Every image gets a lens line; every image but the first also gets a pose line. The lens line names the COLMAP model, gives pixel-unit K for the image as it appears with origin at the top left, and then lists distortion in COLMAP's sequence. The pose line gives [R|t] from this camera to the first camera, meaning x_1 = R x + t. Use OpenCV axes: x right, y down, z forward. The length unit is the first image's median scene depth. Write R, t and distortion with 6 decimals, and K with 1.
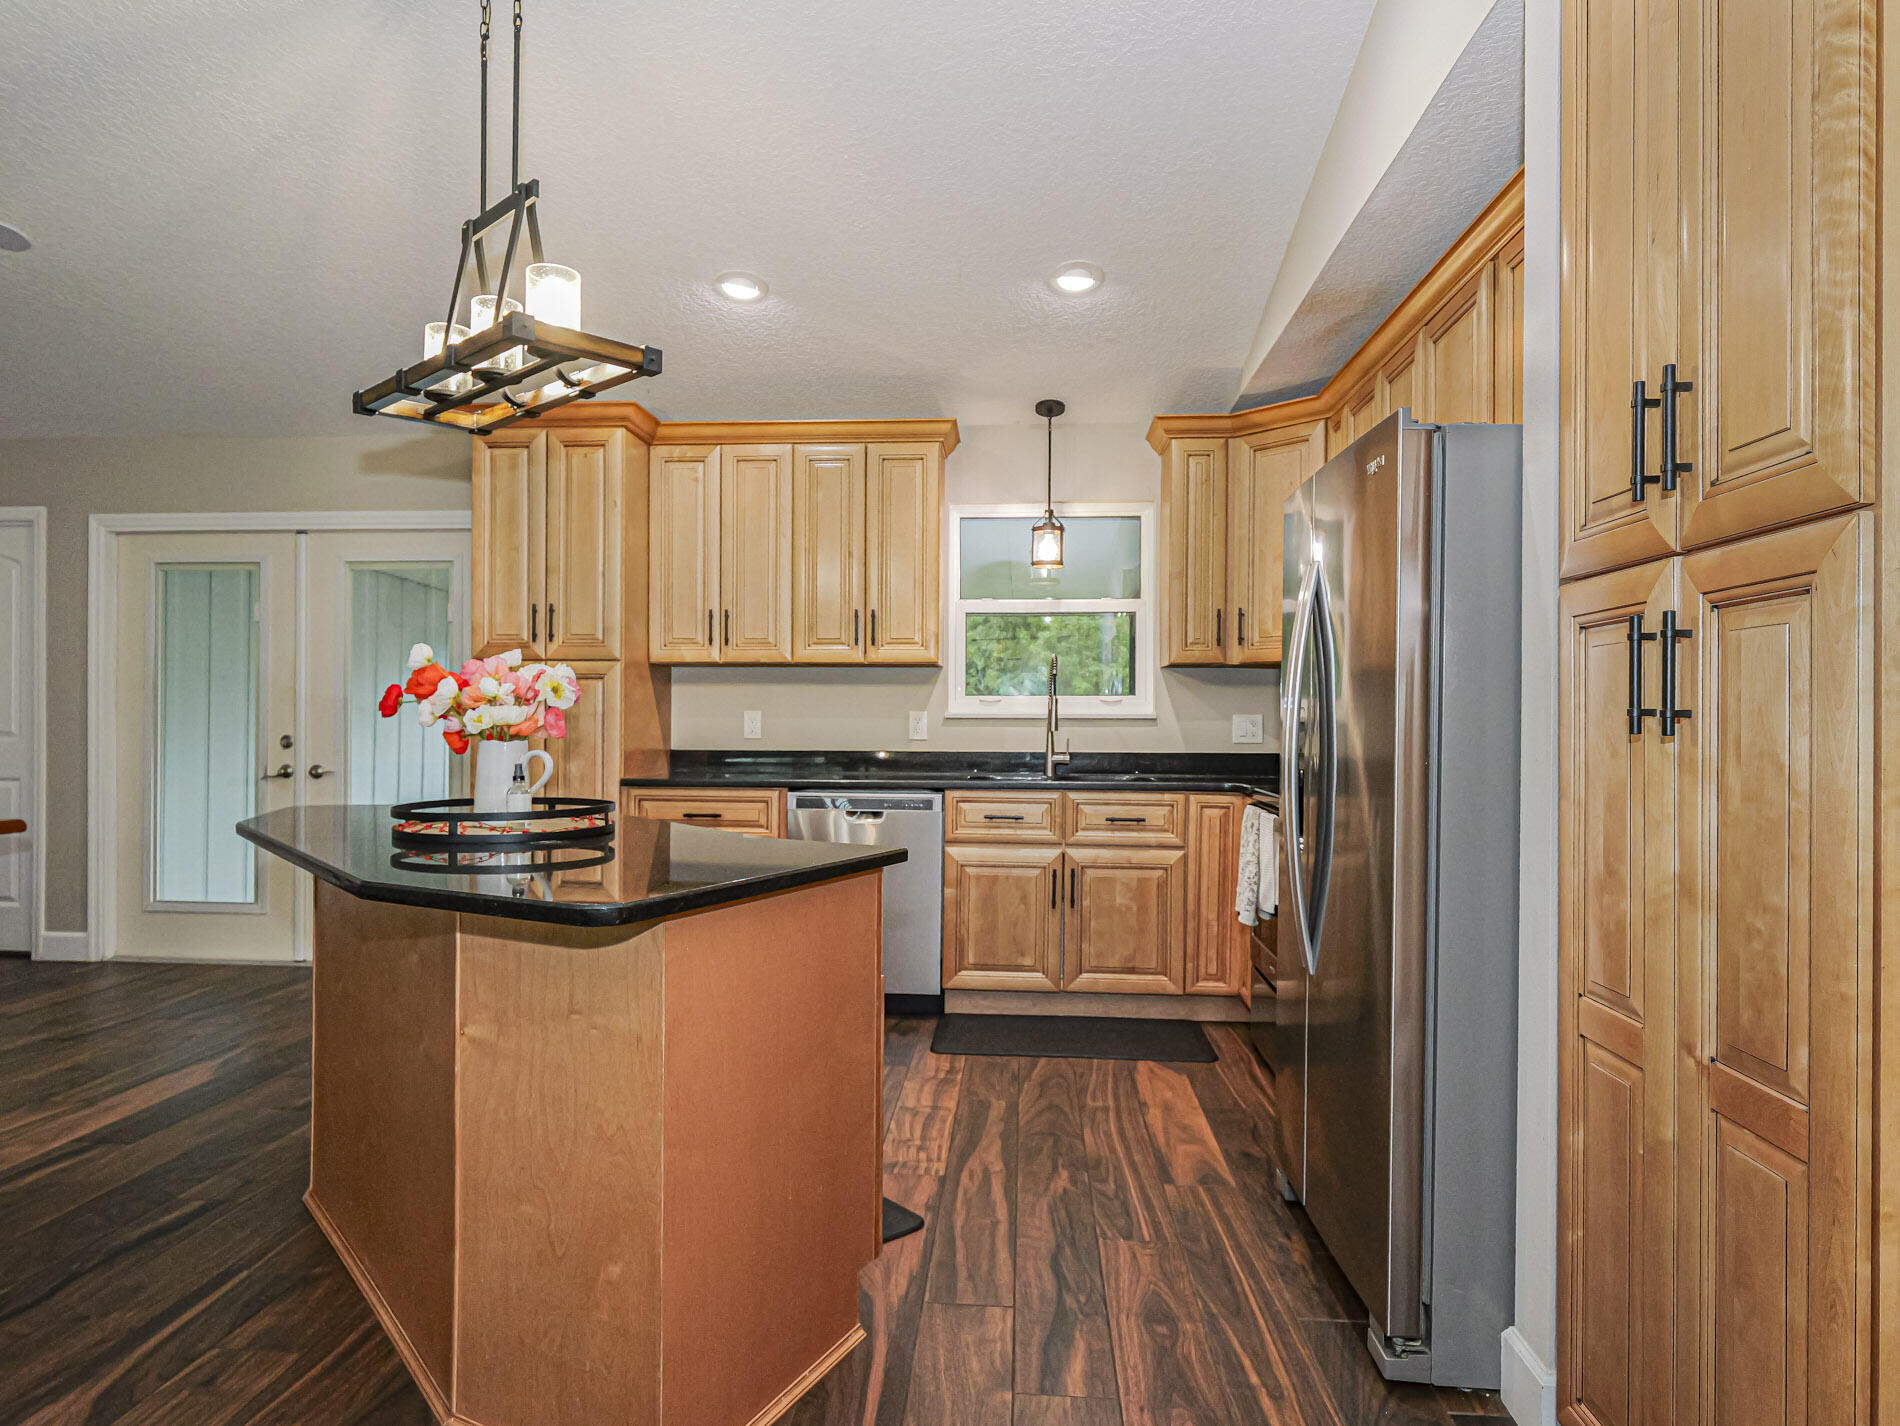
lens RADIAL K [[1120.2, 0, 941.8], [0, 1120.2, 716.5], [0, 0, 1]] dist [-0.000499, -0.000022]
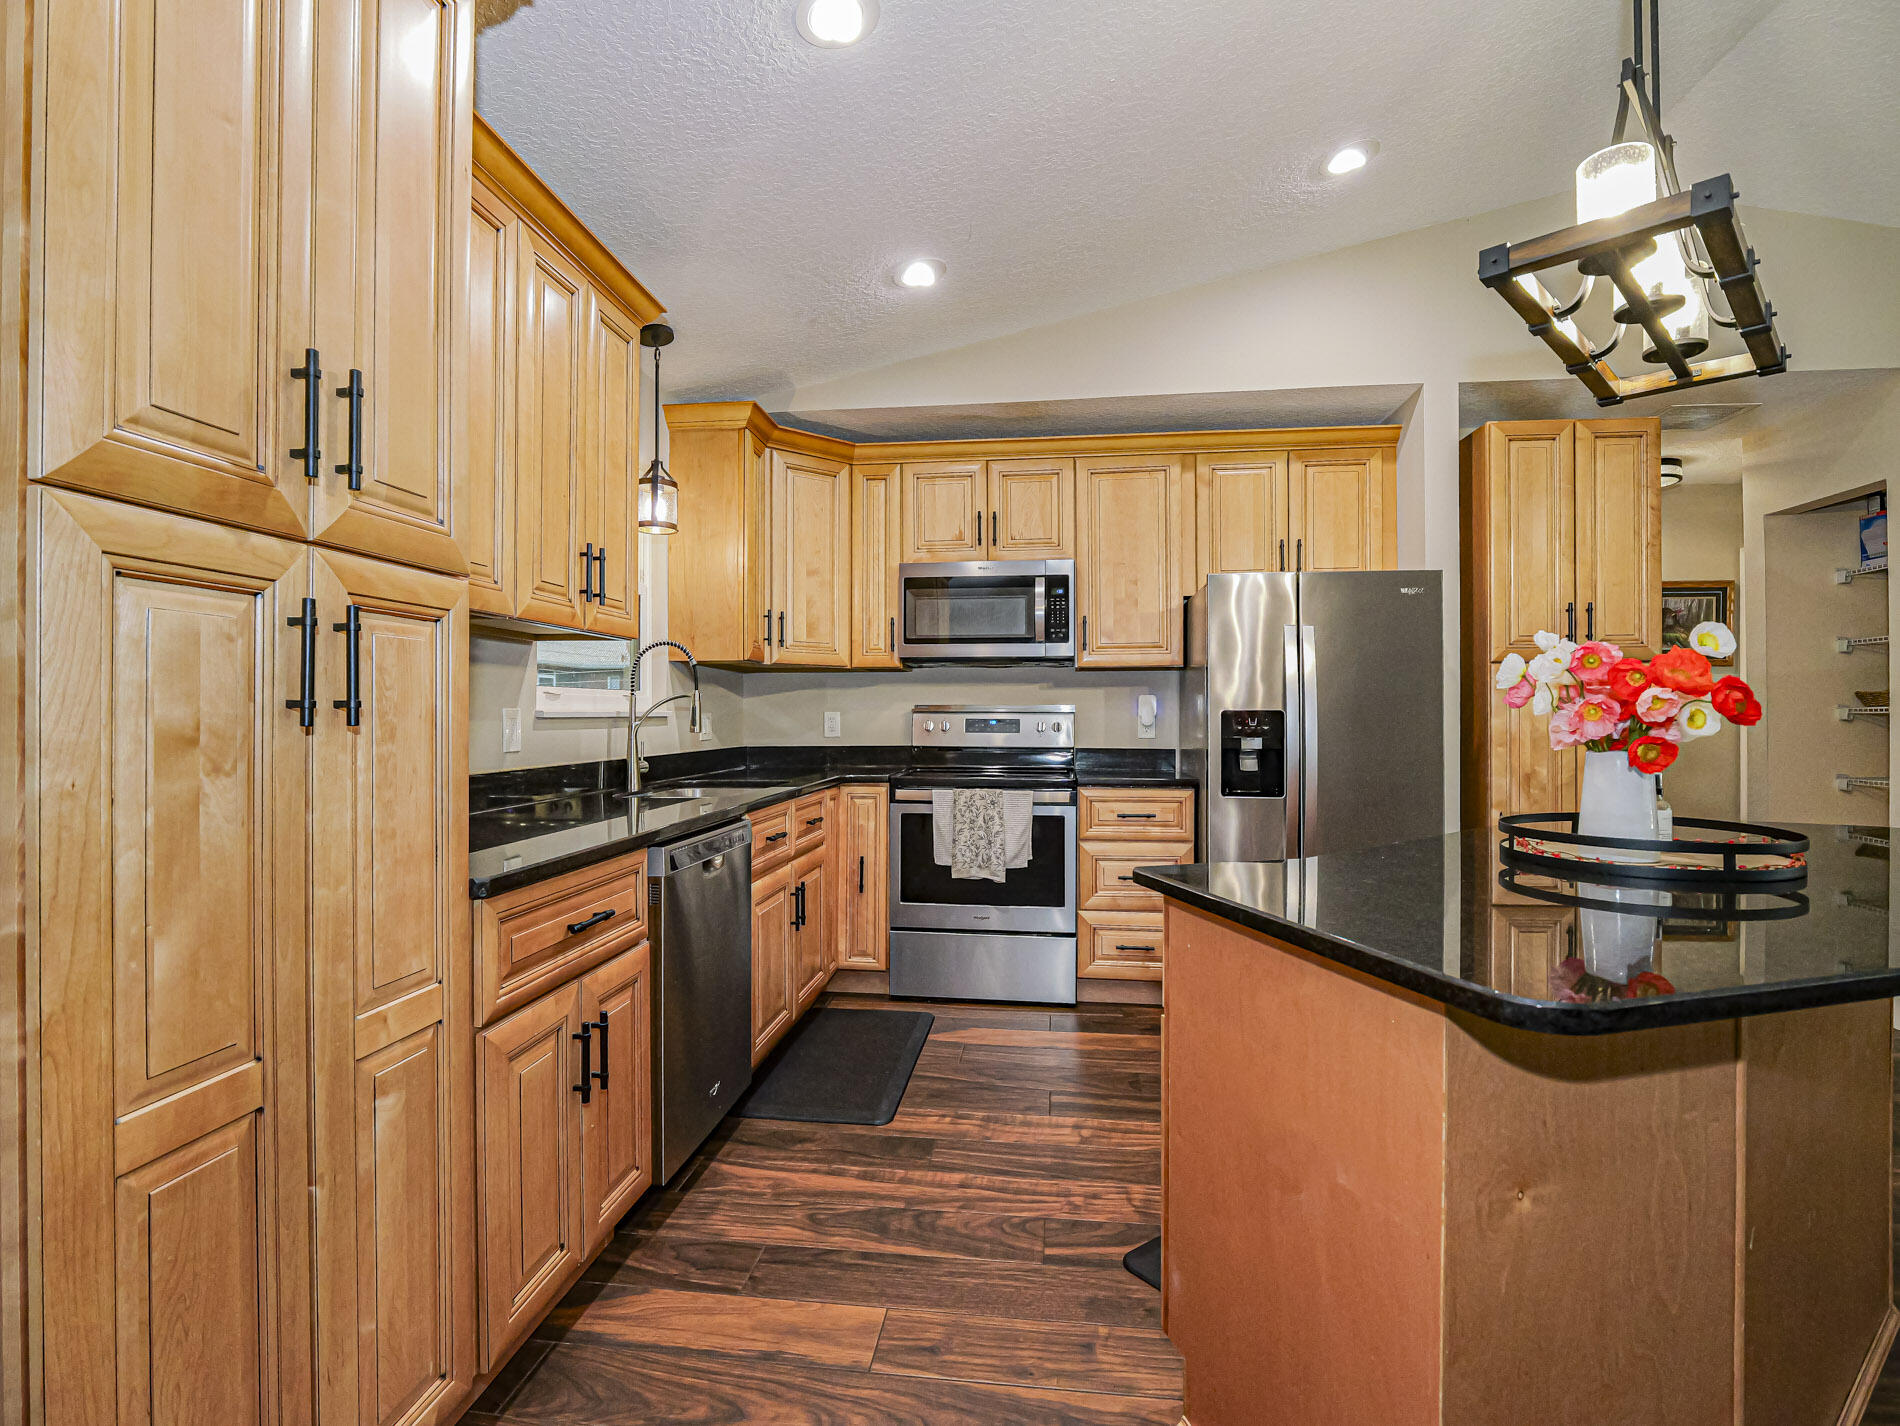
lens RADIAL K [[901.6, 0, 949.4], [0, 901.6, 711.8], [0, 0, 1]] dist [-0.002113, -0.002293]
pose [[0.055981, 0.000182, 0.998432, -0.698989], [-0.000965, 1.000000, -0.000129, -0.002103], [-0.998431, -0.000956, 0.055981, 0.963323]]
